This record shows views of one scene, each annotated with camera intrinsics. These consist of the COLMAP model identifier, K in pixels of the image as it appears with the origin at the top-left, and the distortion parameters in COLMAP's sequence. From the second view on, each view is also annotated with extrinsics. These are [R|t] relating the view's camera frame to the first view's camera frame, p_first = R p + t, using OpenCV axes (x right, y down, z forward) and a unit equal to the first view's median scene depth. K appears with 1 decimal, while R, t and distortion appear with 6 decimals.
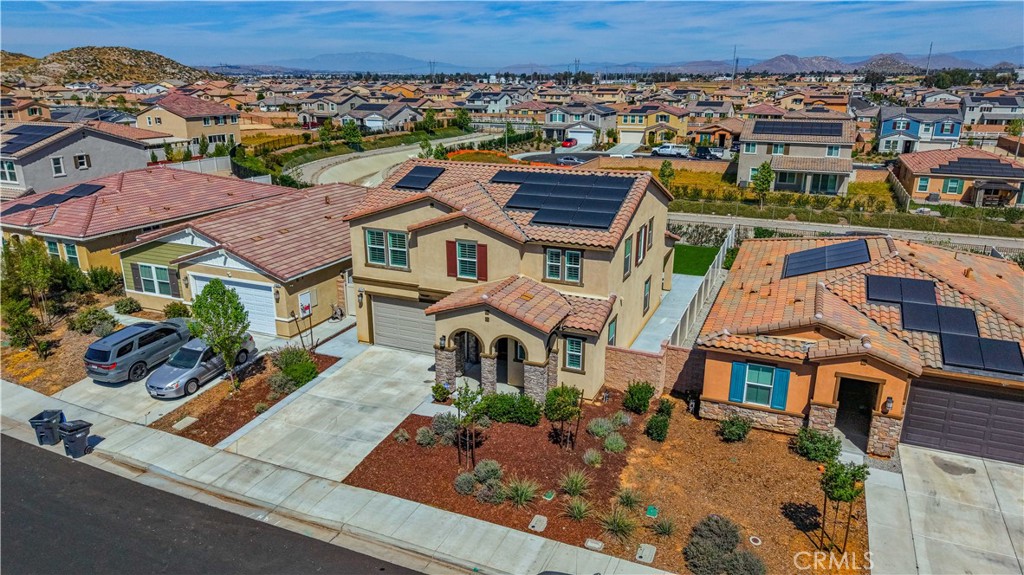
lens RADIAL K [[686.4, 0, 512.4], [0, 686.4, 287.4], [0, 0, 1]] dist [0.019422, -0.023892]
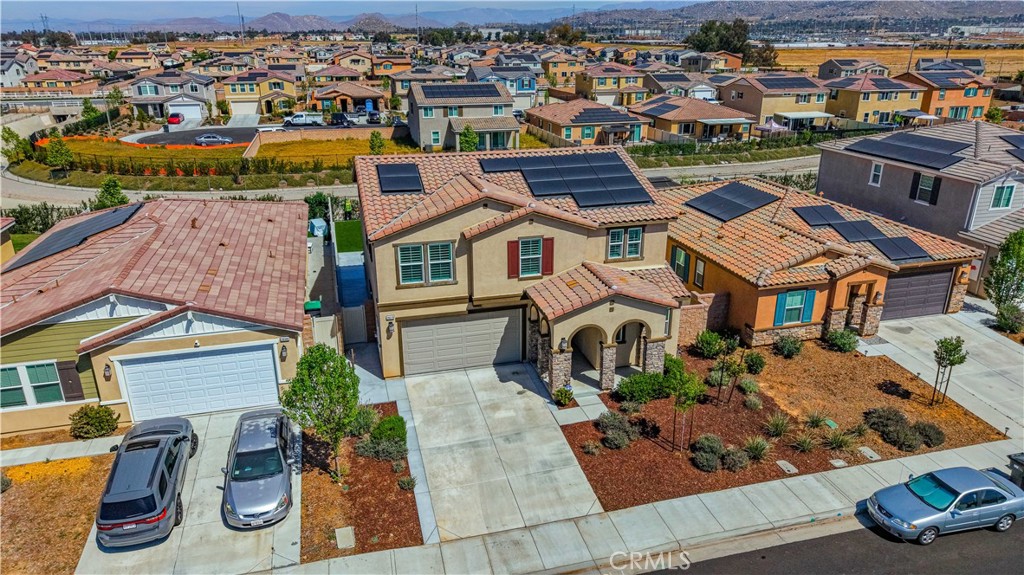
lens RADIAL K [[686.4, 0, 511.2], [0, 686.4, 289.0], [0, 0, 1]] dist [0.019422, -0.023892]
pose [[0.782059, -0.219704, 0.583193, -0.565177], [0.186424, 0.975421, 0.117472, -0.098716], [-0.594667, 0.016851, 0.803795, 0.219642]]
